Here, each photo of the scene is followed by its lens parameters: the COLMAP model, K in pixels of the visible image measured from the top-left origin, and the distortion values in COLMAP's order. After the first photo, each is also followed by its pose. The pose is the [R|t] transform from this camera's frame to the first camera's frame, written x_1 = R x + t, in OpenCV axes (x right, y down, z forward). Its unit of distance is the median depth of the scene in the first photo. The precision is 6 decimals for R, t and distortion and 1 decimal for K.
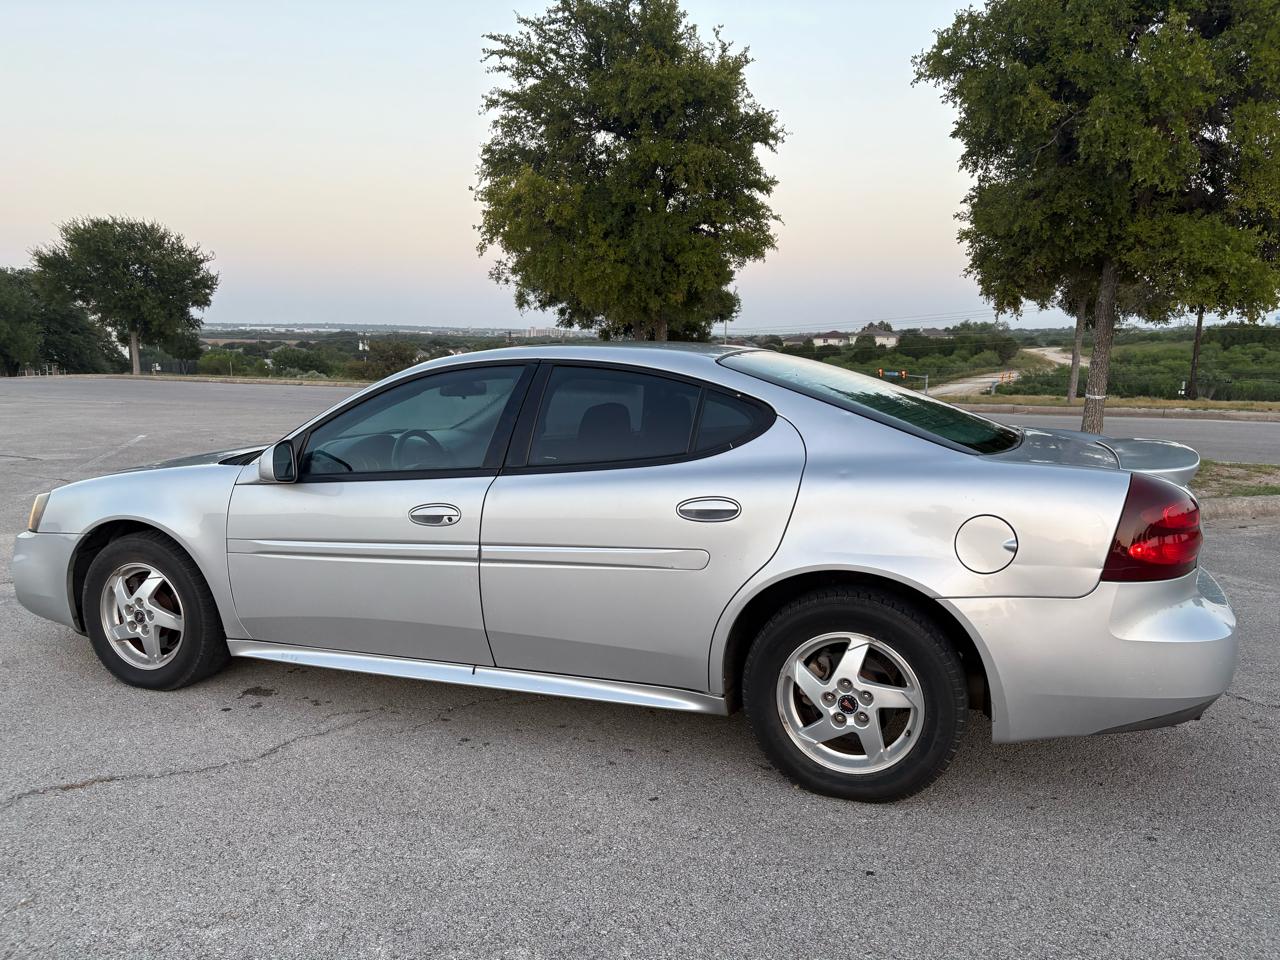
lens RADIAL K [[962.0, 0, 635.3], [0, 962.0, 476.6], [0, 0, 1]] dist [0.054896, -0.061610]
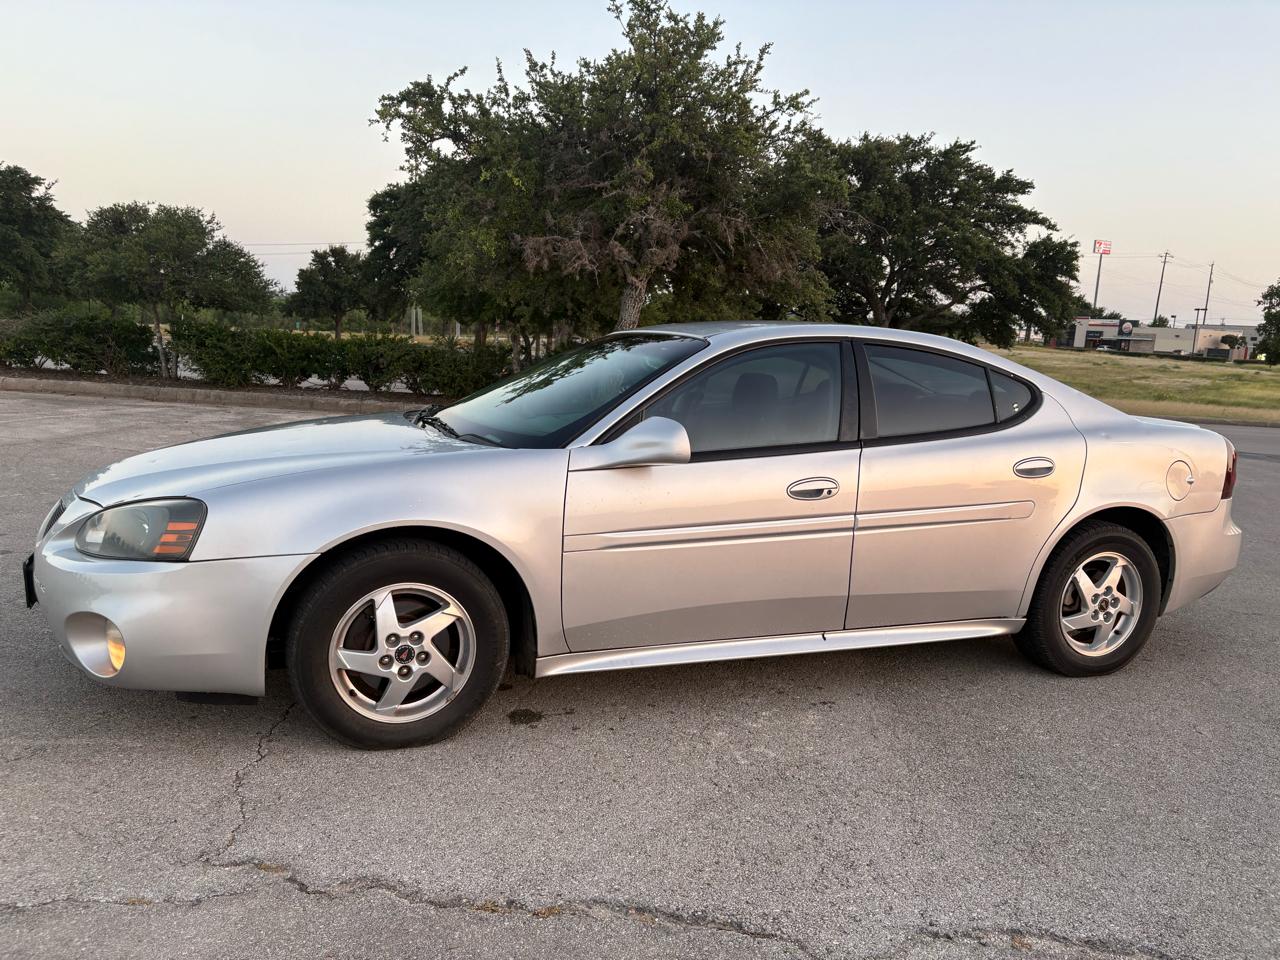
lens RADIAL K [[966.7, 0, 632.0], [0, 966.7, 484.3], [0, 0, 1]] dist [0.036502, -0.037388]
pose [[0.742636, -0.056927, 0.667271, -0.867953], [0.036405, 0.998339, 0.044654, -0.015058], [-0.668705, -0.008870, 0.743475, 0.312929]]
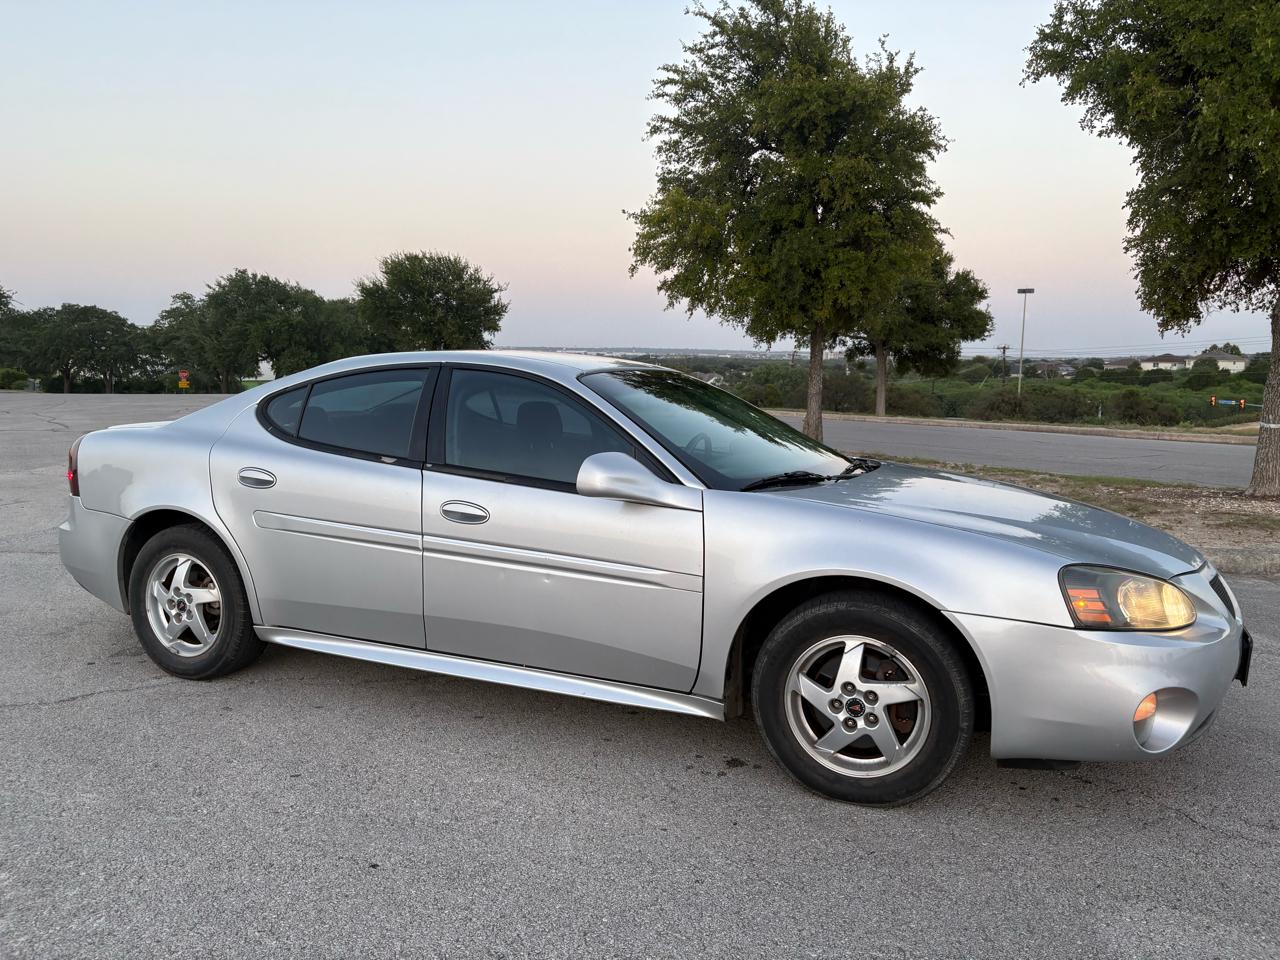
lens RADIAL K [[964.0, 0, 638.3], [0, 964.0, 468.5], [0, 0, 1]] dist [0.038588, -0.042011]
pose [[0.956751, 0.037367, -0.288497, 0.501065], [-0.046334, 0.998630, -0.024313, 0.005157], [0.287193, 0.036629, 0.957172, 0.063441]]
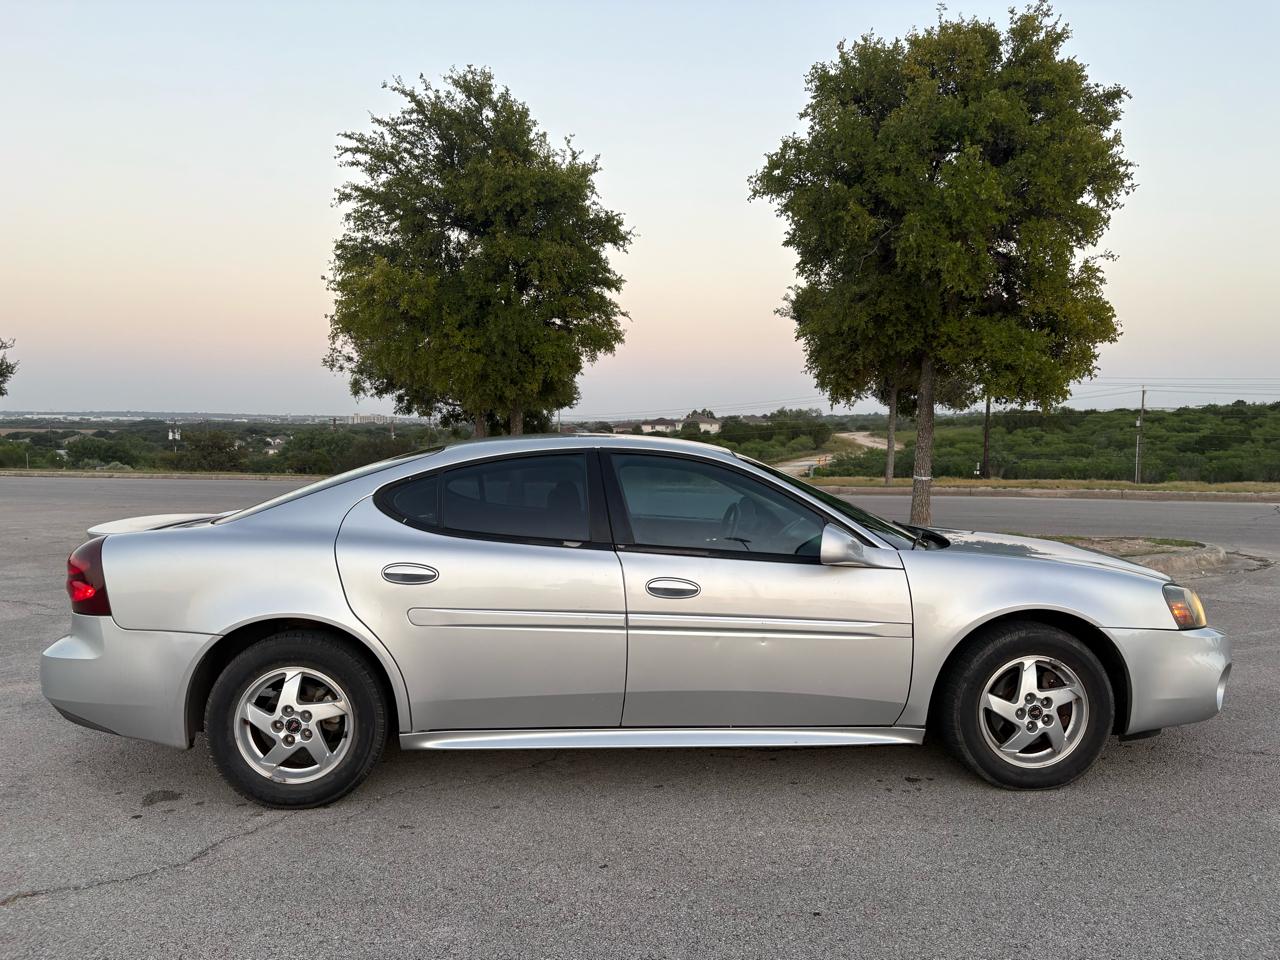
lens RADIAL K [[962.0, 0, 635.3], [0, 962.0, 476.6], [0, 0, 1]] dist [0.054896, -0.061610]
pose [[0.984843, -0.014735, 0.172822, -0.091677], [0.029986, 0.995846, -0.085974, 0.002548], [-0.170837, 0.089854, 0.981194, -0.056140]]
